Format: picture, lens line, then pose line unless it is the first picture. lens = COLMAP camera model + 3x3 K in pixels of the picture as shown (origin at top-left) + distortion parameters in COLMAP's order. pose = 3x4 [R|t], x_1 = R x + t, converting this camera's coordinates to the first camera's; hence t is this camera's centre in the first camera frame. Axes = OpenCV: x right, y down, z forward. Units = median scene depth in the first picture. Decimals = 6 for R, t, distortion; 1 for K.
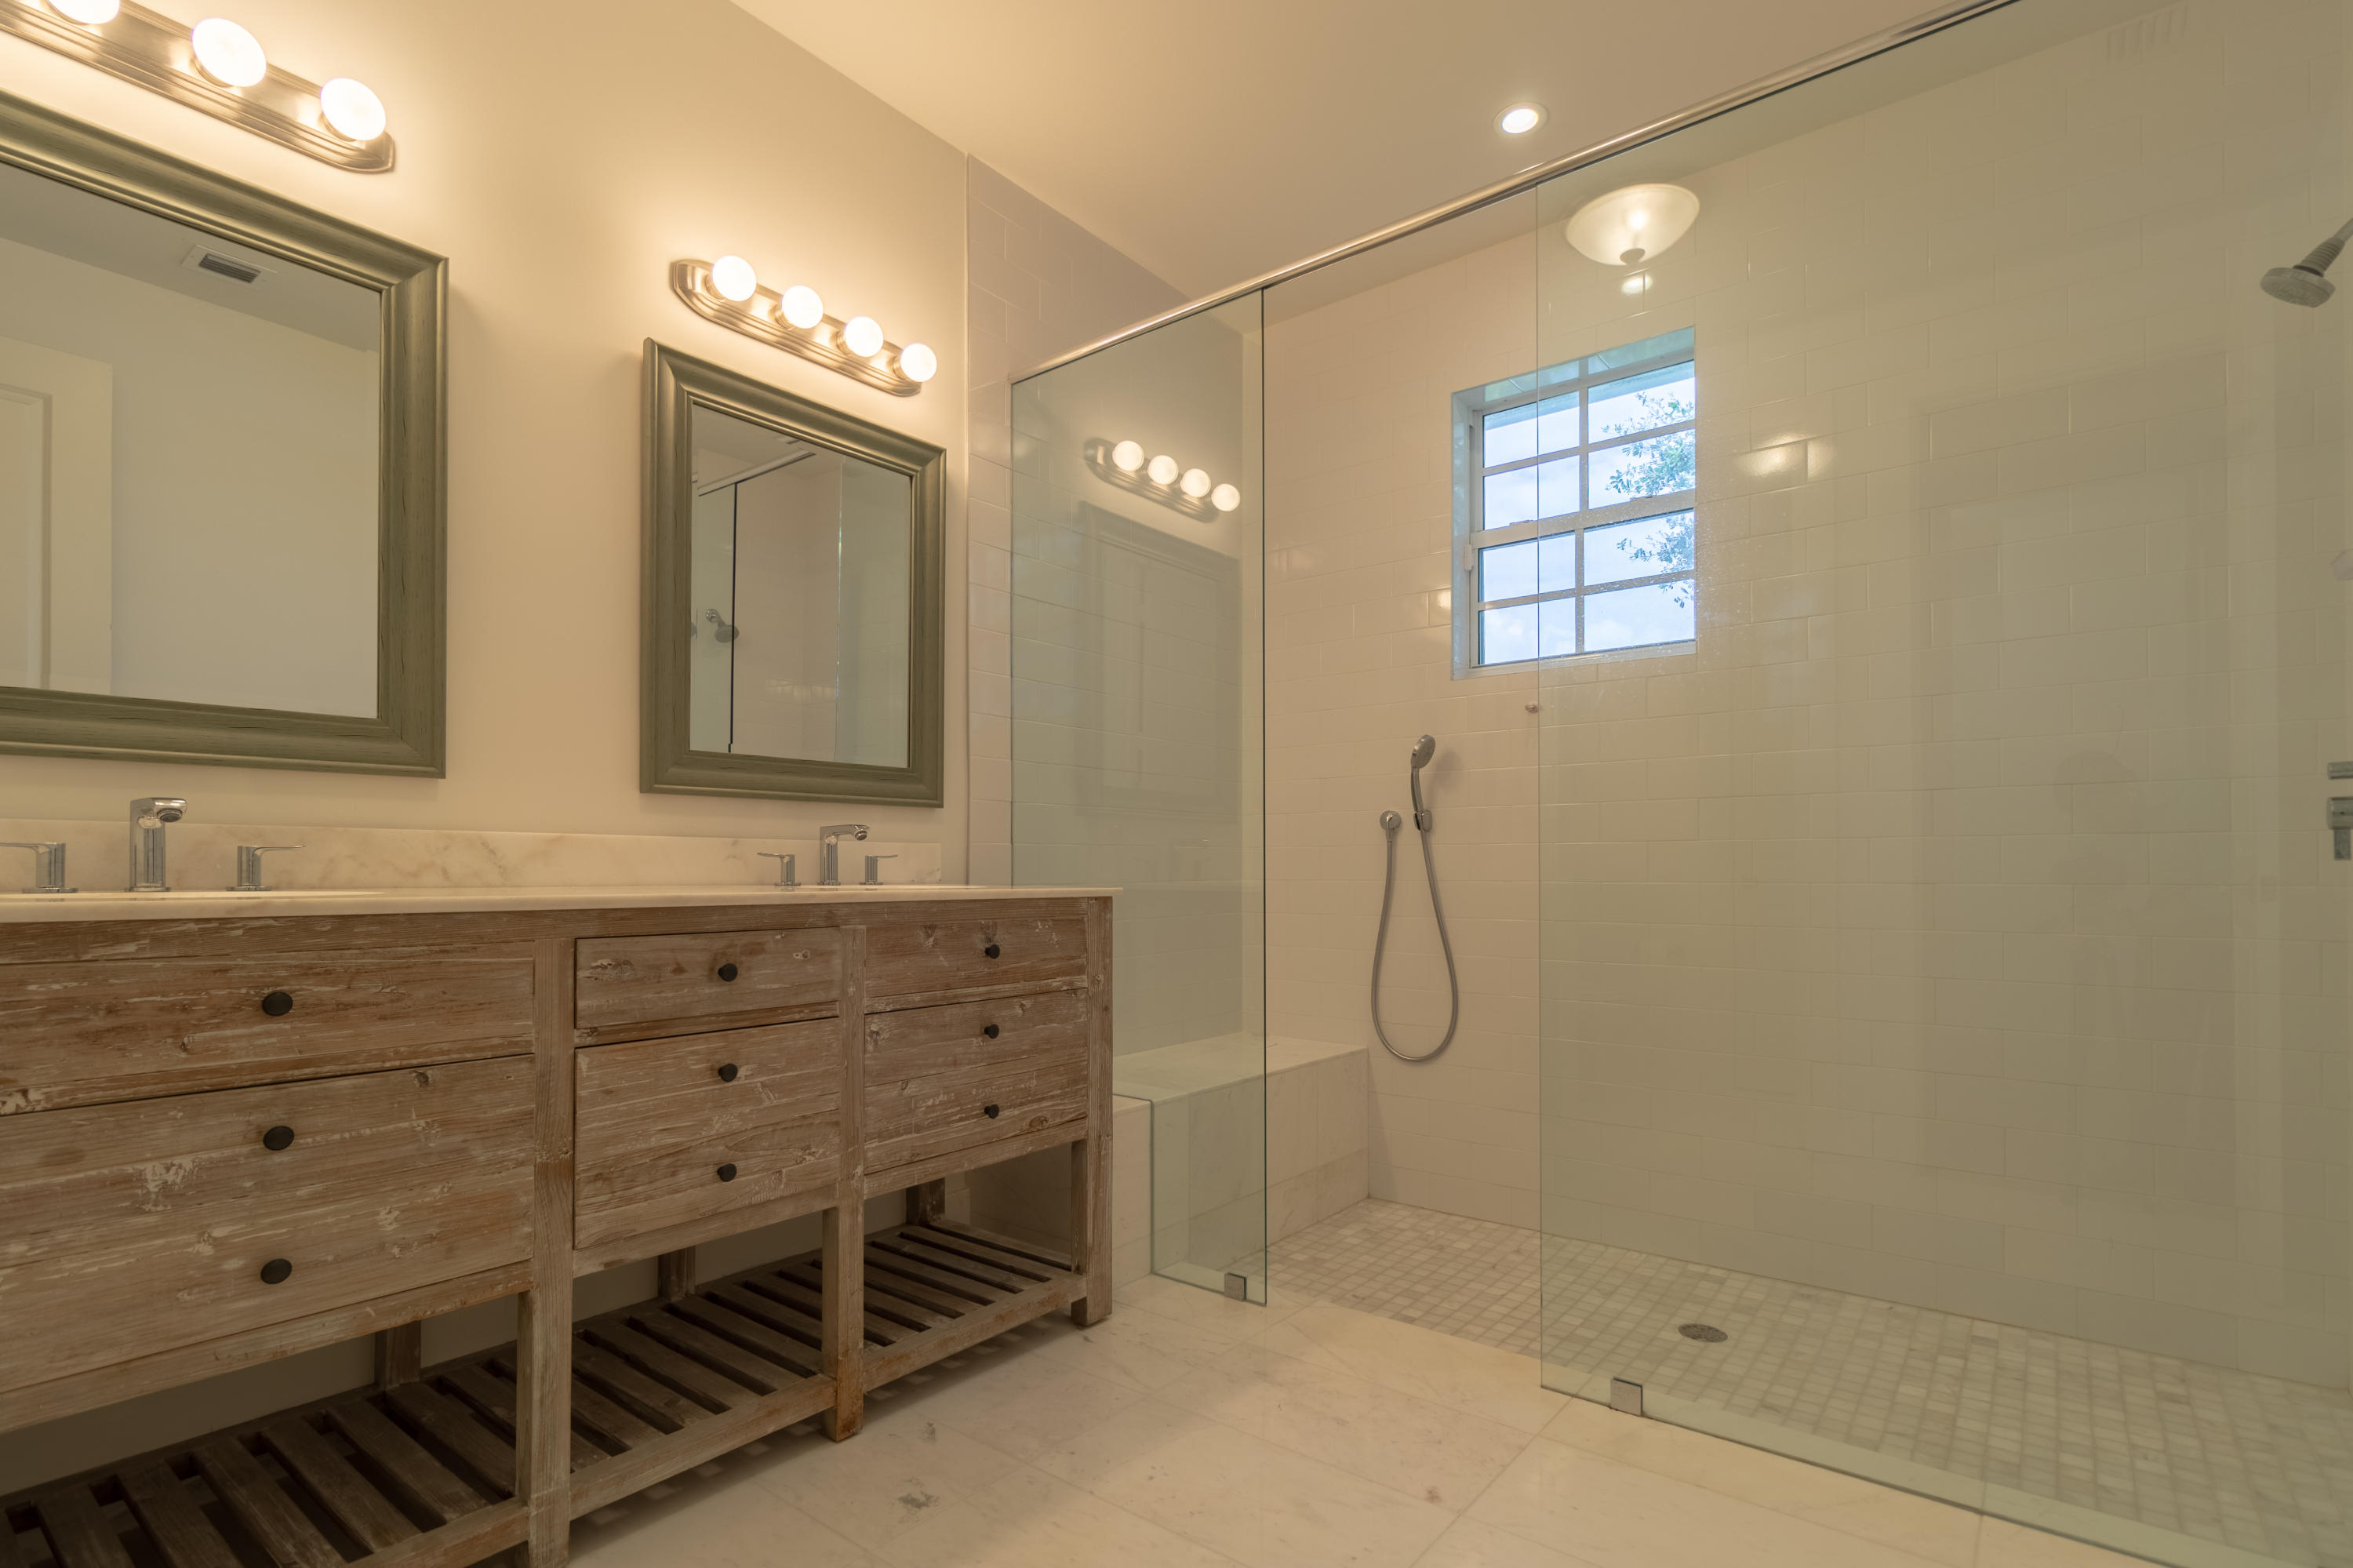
lens RADIAL K [[1127.6, 0, 1174.5], [0, 1127.6, 886.8], [0, 0, 1]] dist [0.000480, -0.000905]
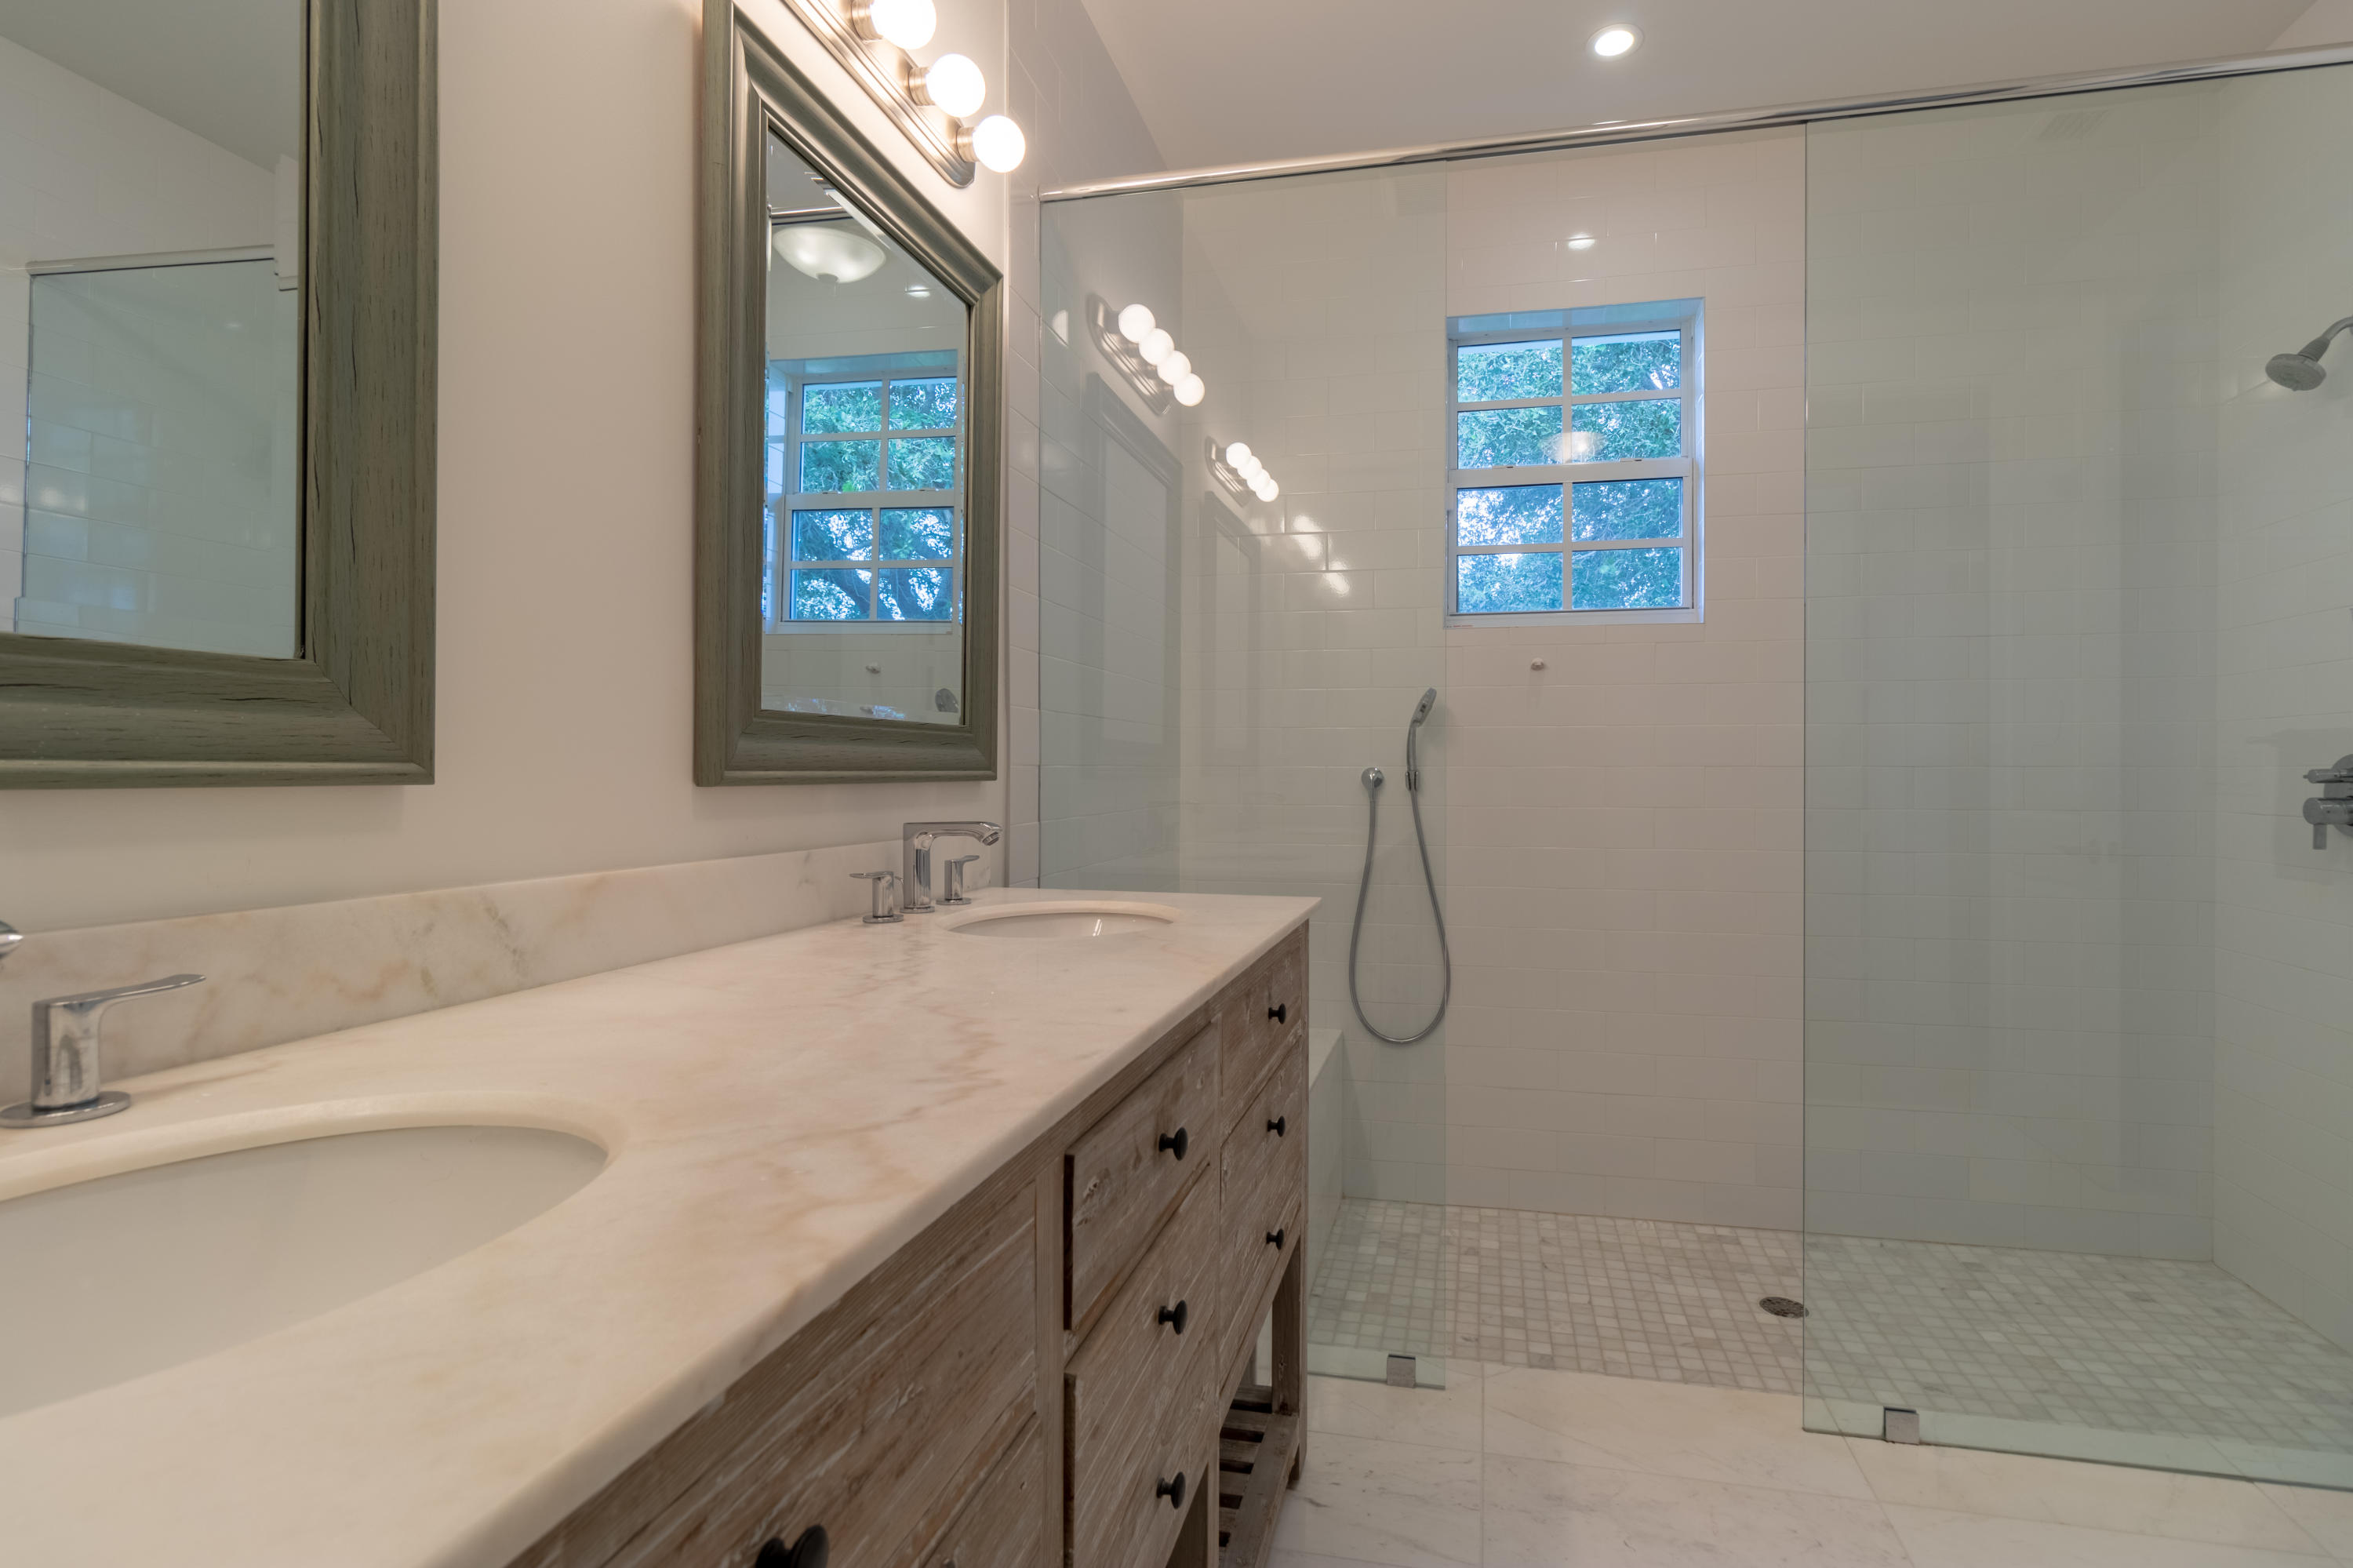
lens RADIAL K [[1127.1, 0, 1176.5], [0, 1127.1, 784.0], [0, 0, 1]] dist [0.002861, 0.000352]
pose [[0.894486, -0.005432, 0.447064, -0.466604], [0.003419, 0.999980, 0.005310, -0.078670], [-0.447084, -0.003221, 0.894486, 0.347947]]
